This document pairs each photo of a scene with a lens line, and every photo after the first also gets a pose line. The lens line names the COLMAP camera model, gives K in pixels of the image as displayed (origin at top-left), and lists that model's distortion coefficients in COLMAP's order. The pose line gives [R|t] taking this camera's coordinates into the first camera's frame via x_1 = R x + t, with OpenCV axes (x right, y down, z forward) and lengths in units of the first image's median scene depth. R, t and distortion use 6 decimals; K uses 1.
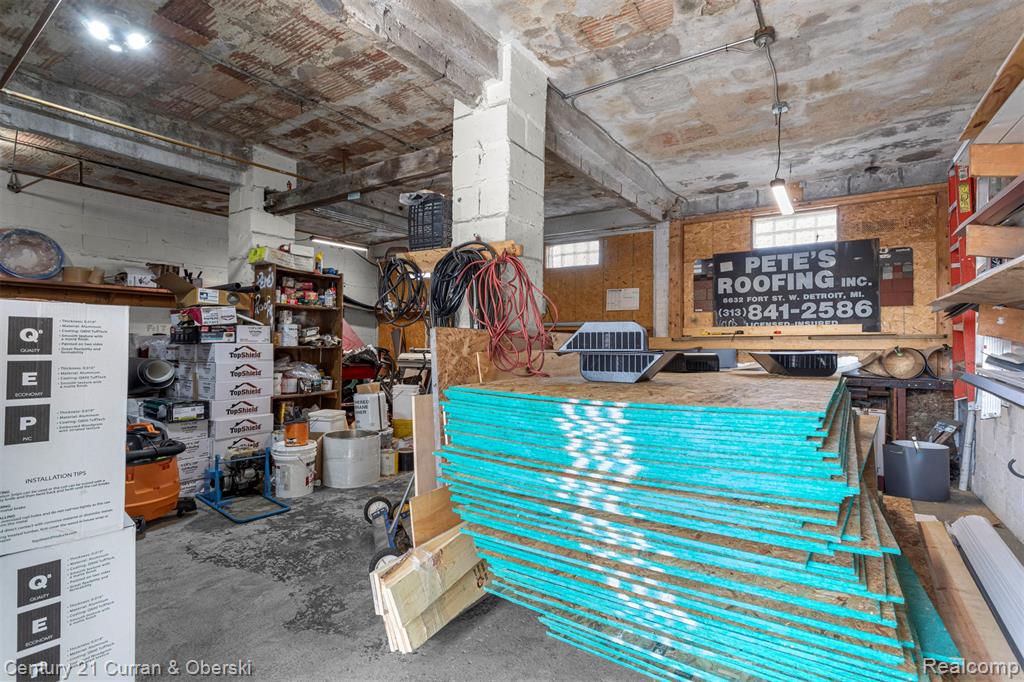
lens RADIAL K [[493.0, 0, 507.1], [0, 493.0, 337.1], [0, 0, 1]] dist [0.005431, 0.000409]
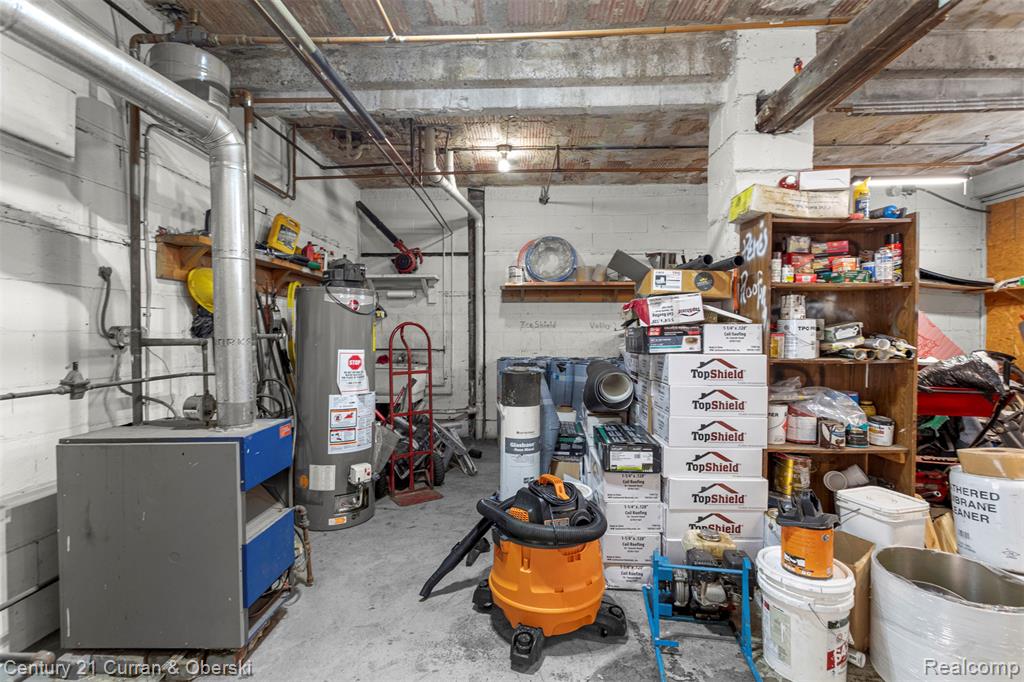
lens RADIAL K [[493.0, 0, 506.1], [0, 493.0, 334.3], [0, 0, 1]] dist [0.005431, 0.000409]
pose [[0.537566, -0.000301, -0.843222, -0.148045], [0.010621, 0.999923, 0.006414, -0.015990], [0.843155, -0.012404, 0.537528, 0.416406]]
